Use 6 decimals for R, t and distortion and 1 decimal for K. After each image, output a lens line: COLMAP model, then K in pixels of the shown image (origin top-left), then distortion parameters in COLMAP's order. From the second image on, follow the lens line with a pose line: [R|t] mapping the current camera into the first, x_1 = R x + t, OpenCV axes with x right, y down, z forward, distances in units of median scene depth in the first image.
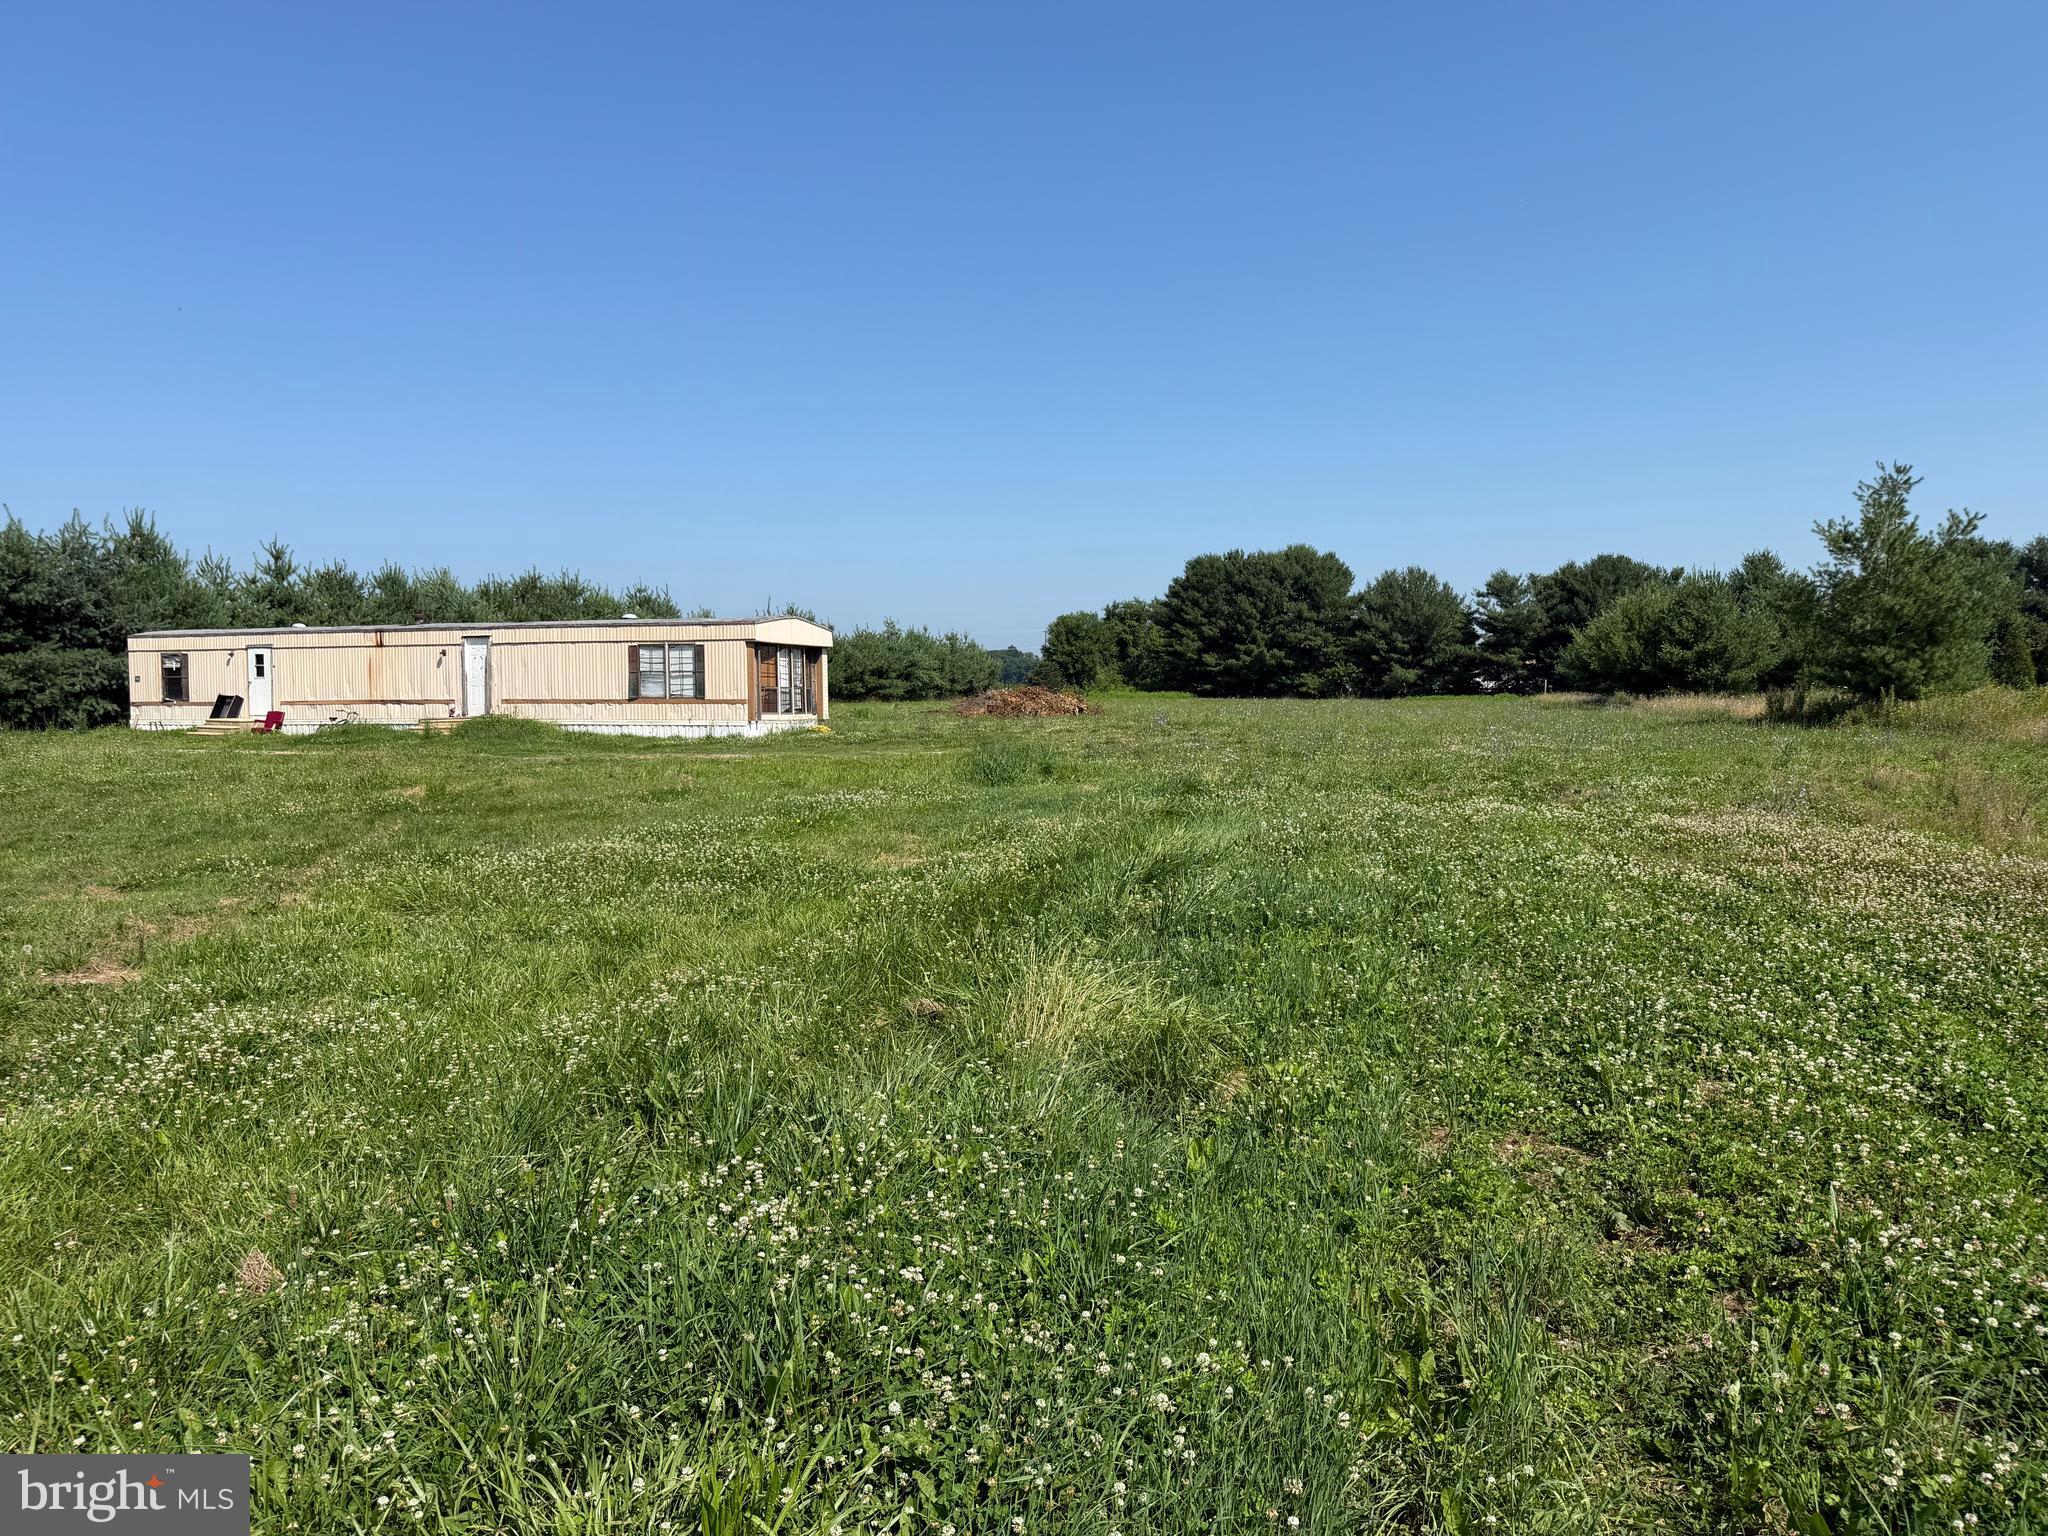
lens RADIAL K [[1434.6, 0, 1024.0], [0, 1434.6, 768.0], [0, 0, 1]] dist [0.036692, -0.080753]
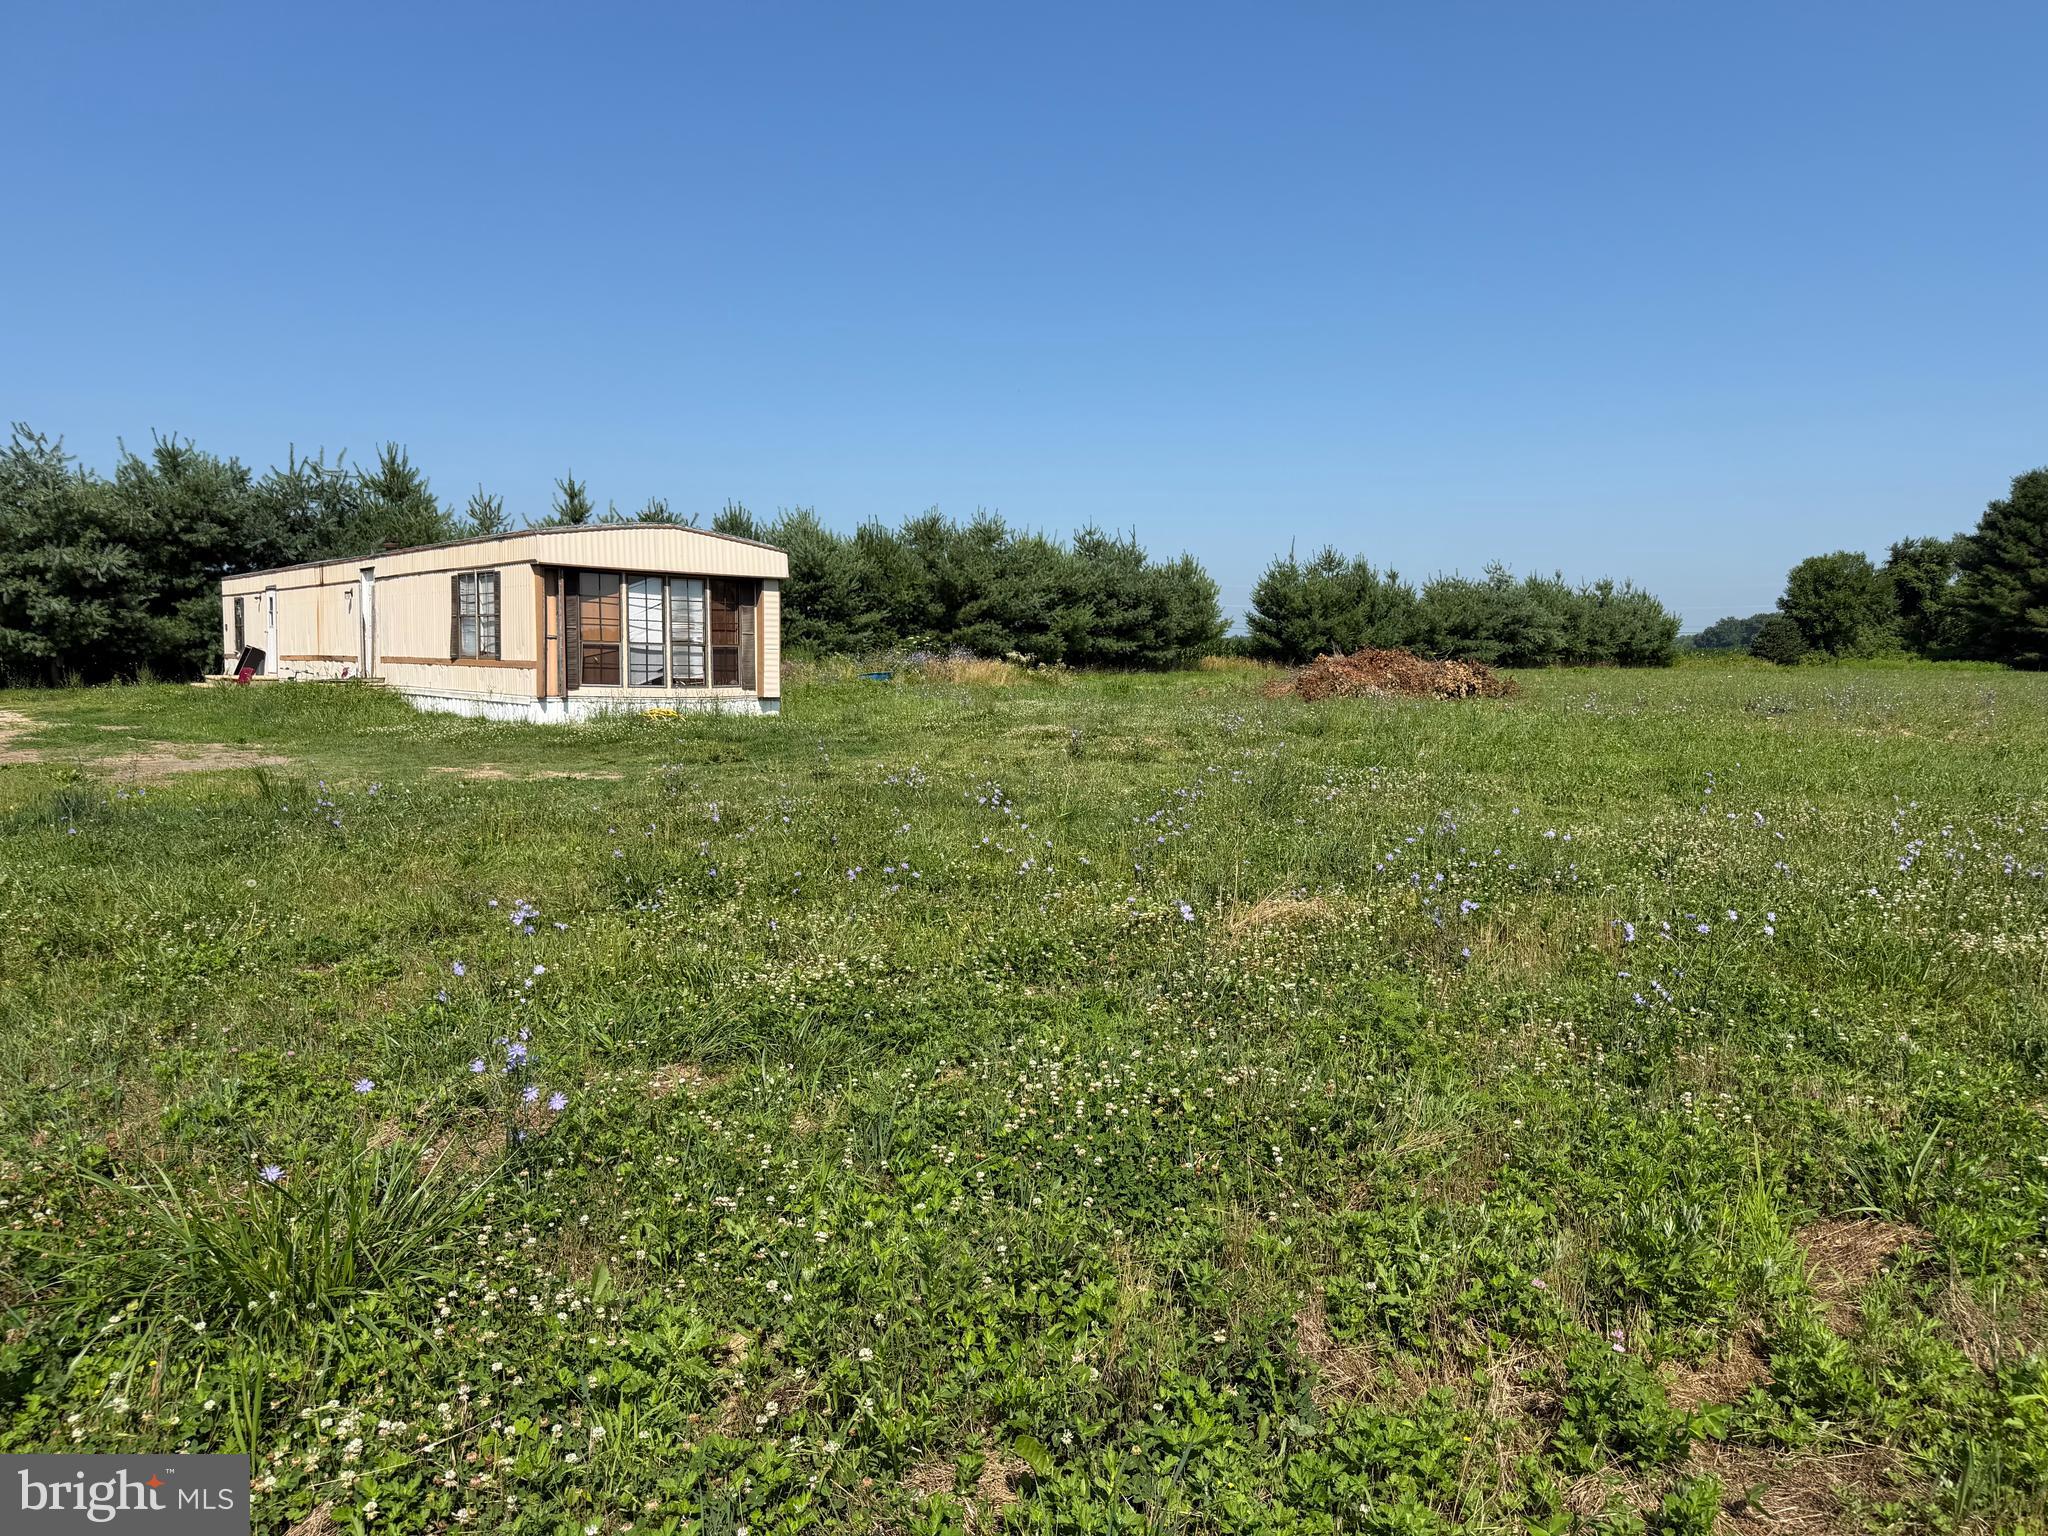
lens RADIAL K [[1434.6, 0, 1024.0], [0, 1434.6, 768.0], [0, 0, 1]] dist [0.036692, -0.080753]
pose [[0.854015, 0.053279, -0.517513, 0.073209], [-0.039516, 0.998512, 0.037588, -0.008395], [0.518746, -0.011651, 0.854849, 0.145538]]
